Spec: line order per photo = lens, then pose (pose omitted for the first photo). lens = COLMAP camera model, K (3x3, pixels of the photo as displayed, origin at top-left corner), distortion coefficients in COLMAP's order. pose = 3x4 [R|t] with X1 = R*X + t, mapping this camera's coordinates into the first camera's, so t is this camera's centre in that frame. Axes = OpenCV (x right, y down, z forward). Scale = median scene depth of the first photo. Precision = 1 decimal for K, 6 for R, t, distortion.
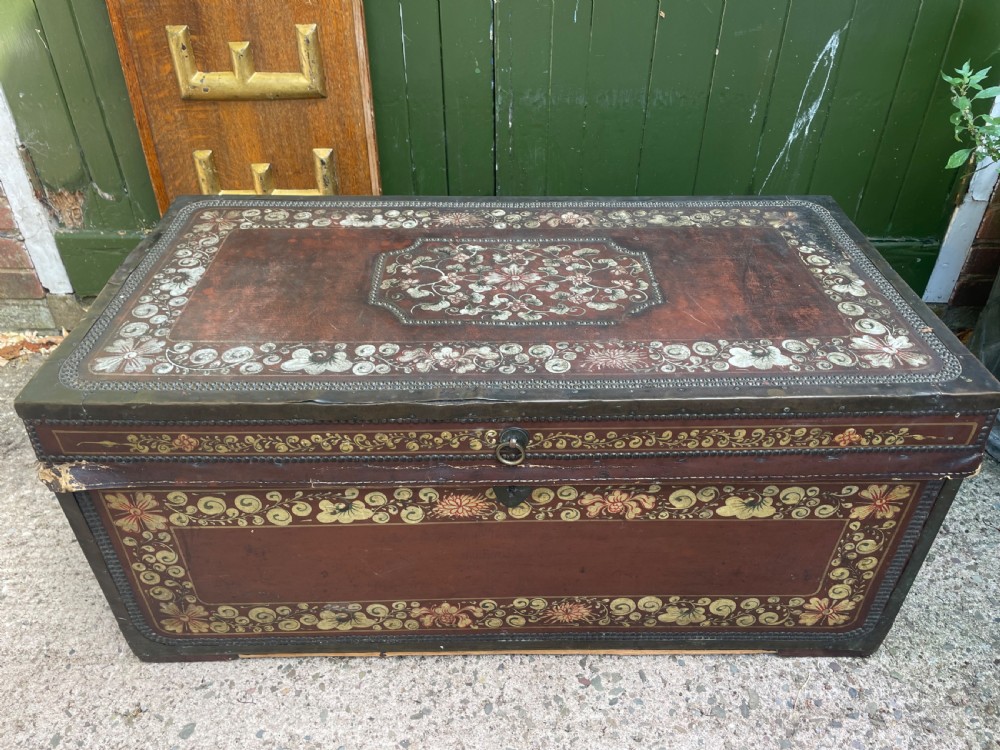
lens RADIAL K [[752.9, 0, 507.8], [0, 752.9, 367.0], [0, 0, 1]] dist [0.093065, -0.127541]
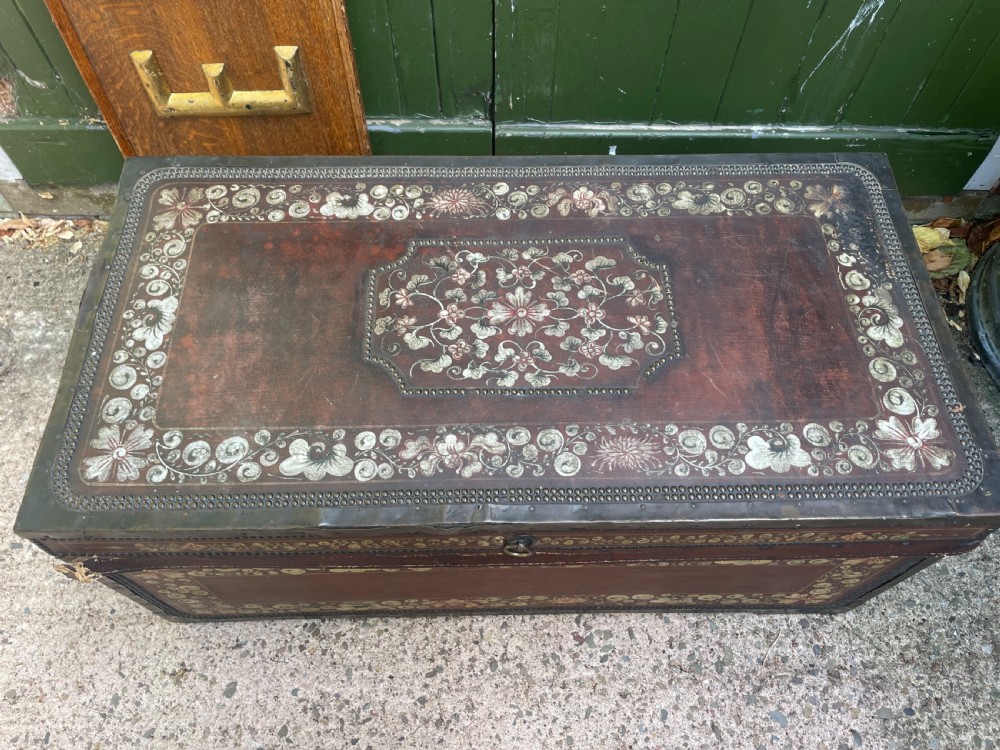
lens RADIAL K [[753.4, 0, 503.8], [0, 753.4, 360.8], [0, 0, 1]] dist [0.096248, -0.135034]
pose [[0.999971, -0.001699, 0.007362, -0.019478], [-0.001359, 0.918044, 0.396477, -0.452578], [-0.007432, -0.396476, 0.918015, 0.150243]]
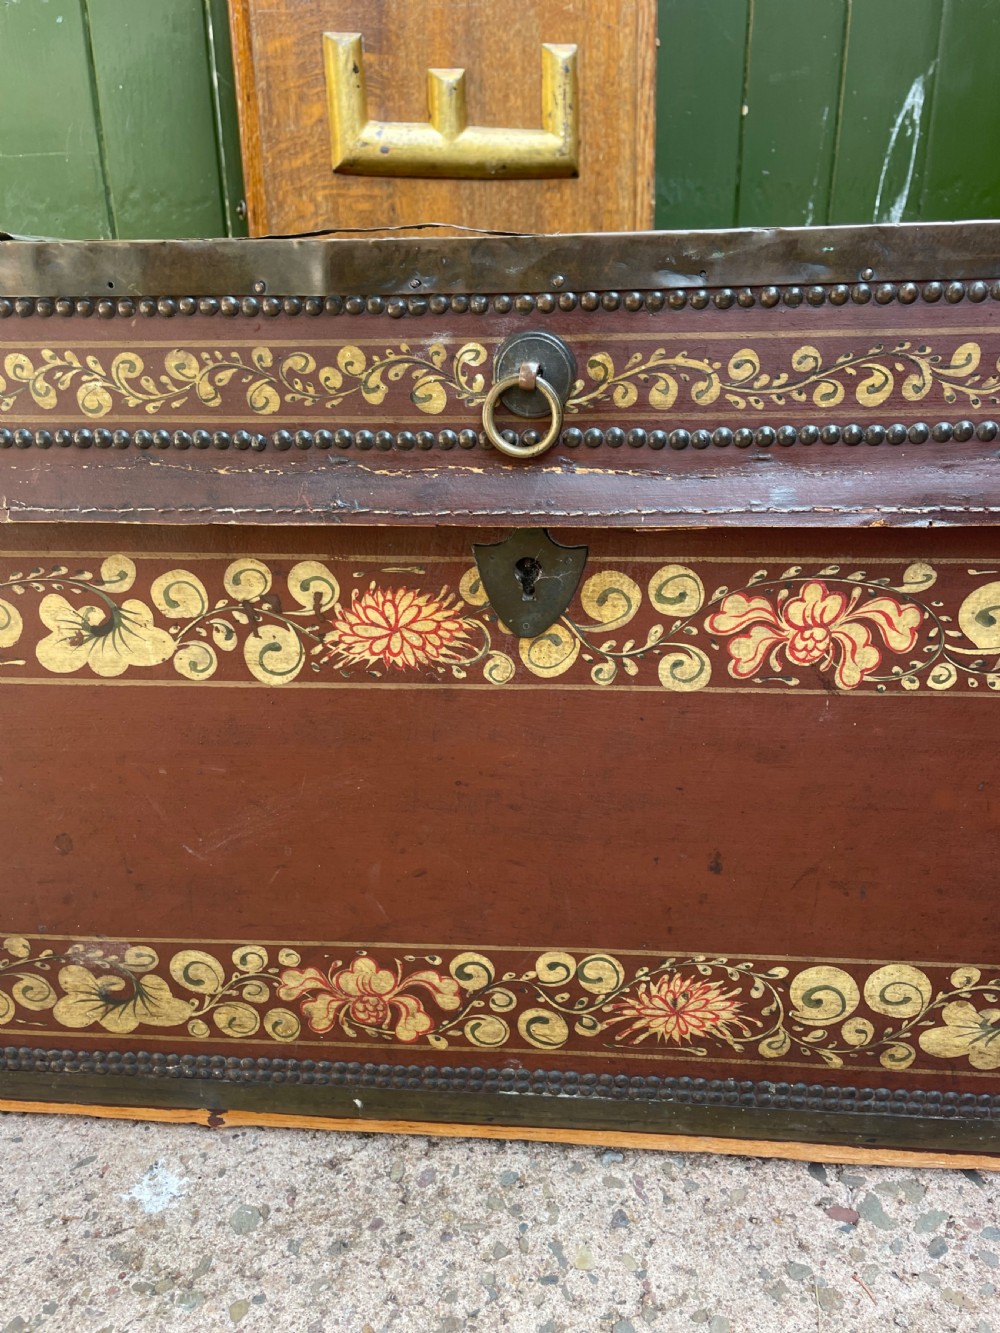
lens RADIAL K [[1005.6, 0, 503.6], [0, 1005.6, 674.4], [0, 0, 1]] dist [0.078241, -0.111280]
pose [[0.995479, 0.021313, -0.092564, 0.037811], [-0.044101, 0.966807, -0.251672, 0.314610], [0.084127, 0.254616, 0.963376, 0.486689]]
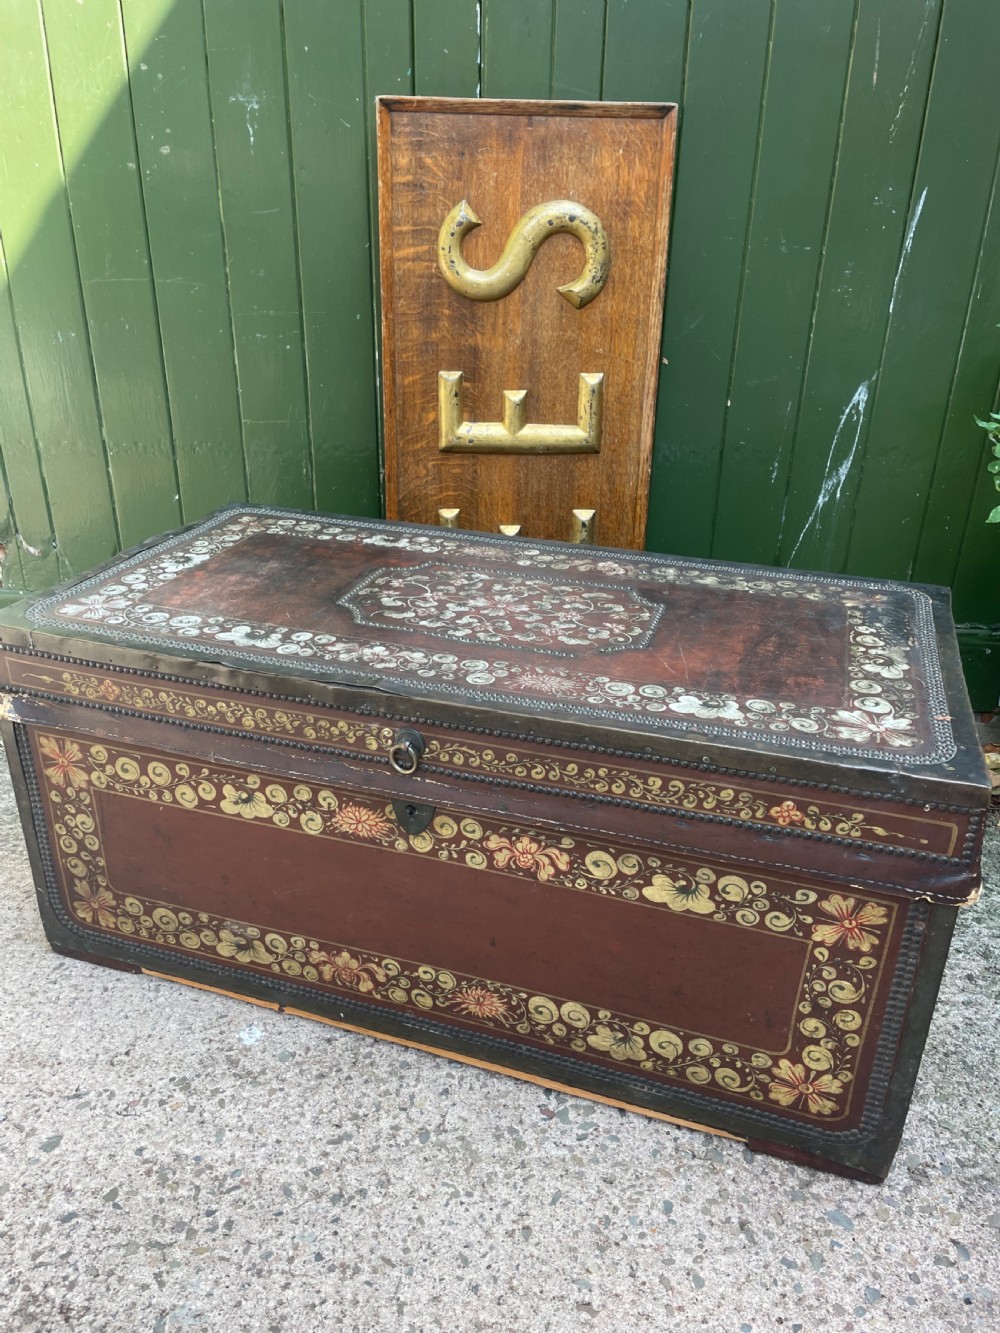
lens RADIAL K [[1003.0, 0, 492.0], [0, 1003.0, 669.5], [0, 0, 1]] dist [0.095051, -0.129911]
pose [[0.941590, 0.151795, -0.300611, 0.394404], [-0.207679, 0.964434, -0.163510, 0.162857], [0.265099, 0.216390, 0.939626, -0.116246]]
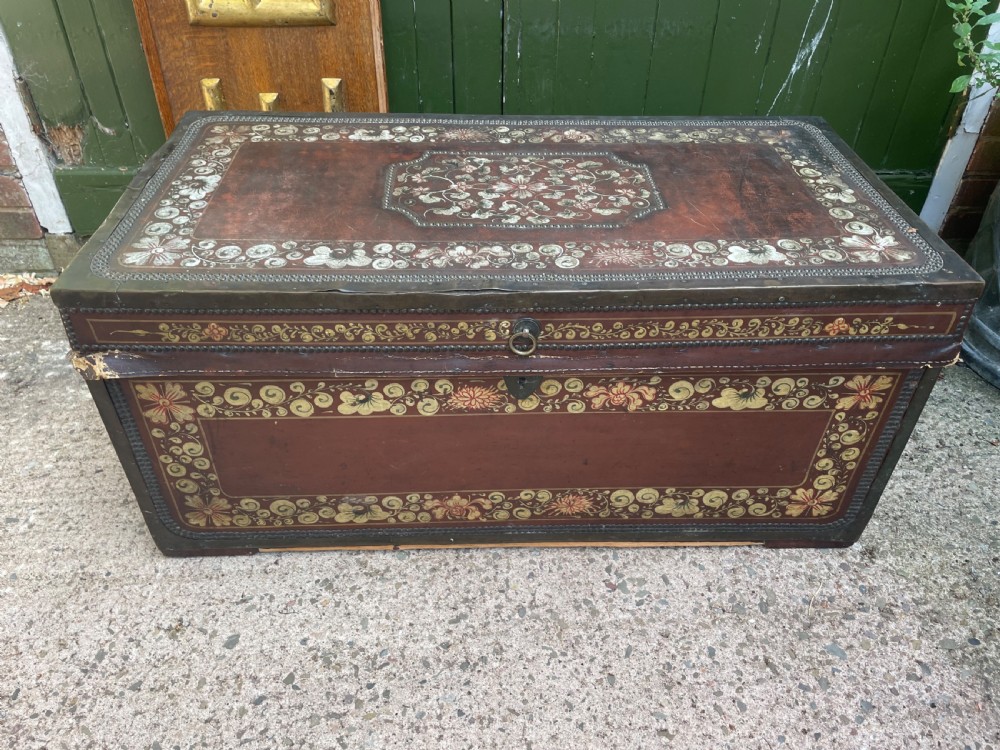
lens RADIAL K [[752.9, 0, 507.8], [0, 752.9, 367.0], [0, 0, 1]] dist [0.093065, -0.127541]
pose [[0.999678, -0.001381, 0.025332, -0.038950], [0.000181, 0.998881, 0.047285, 0.085286], [-0.025369, -0.047266, 0.998560, -0.053958]]
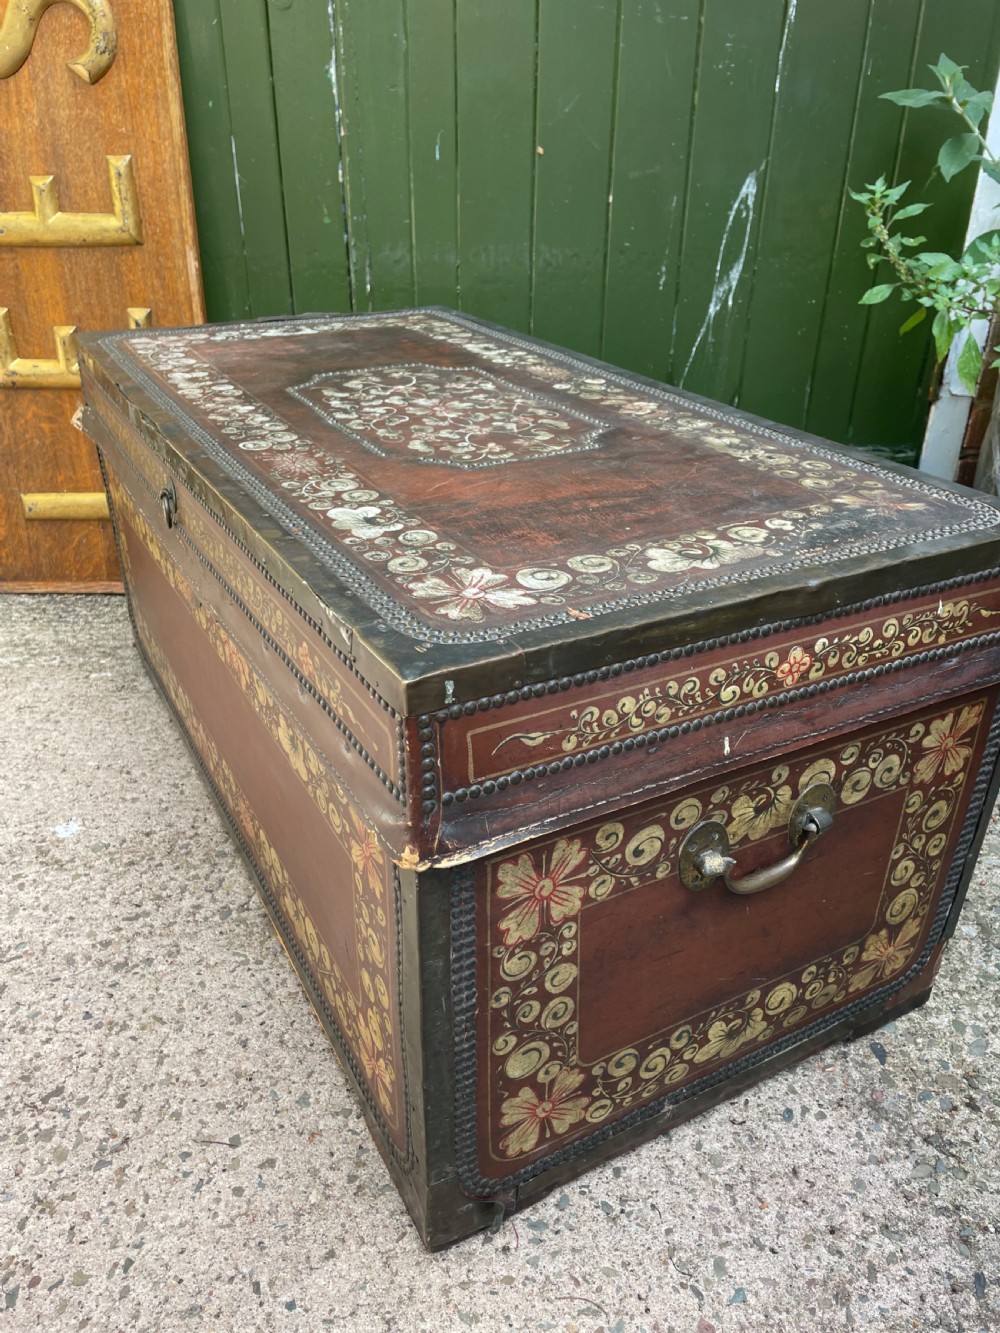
lens RADIAL K [[1007.5, 0, 503.7], [0, 1007.5, 670.9], [0, 0, 1]] dist [0.102538, -0.155449]
pose [[0.468936, 0.423658, -0.774993, 0.984744], [-0.527485, 0.838117, 0.138993, -0.078319], [0.708420, 0.343618, 0.616496, 0.549672]]
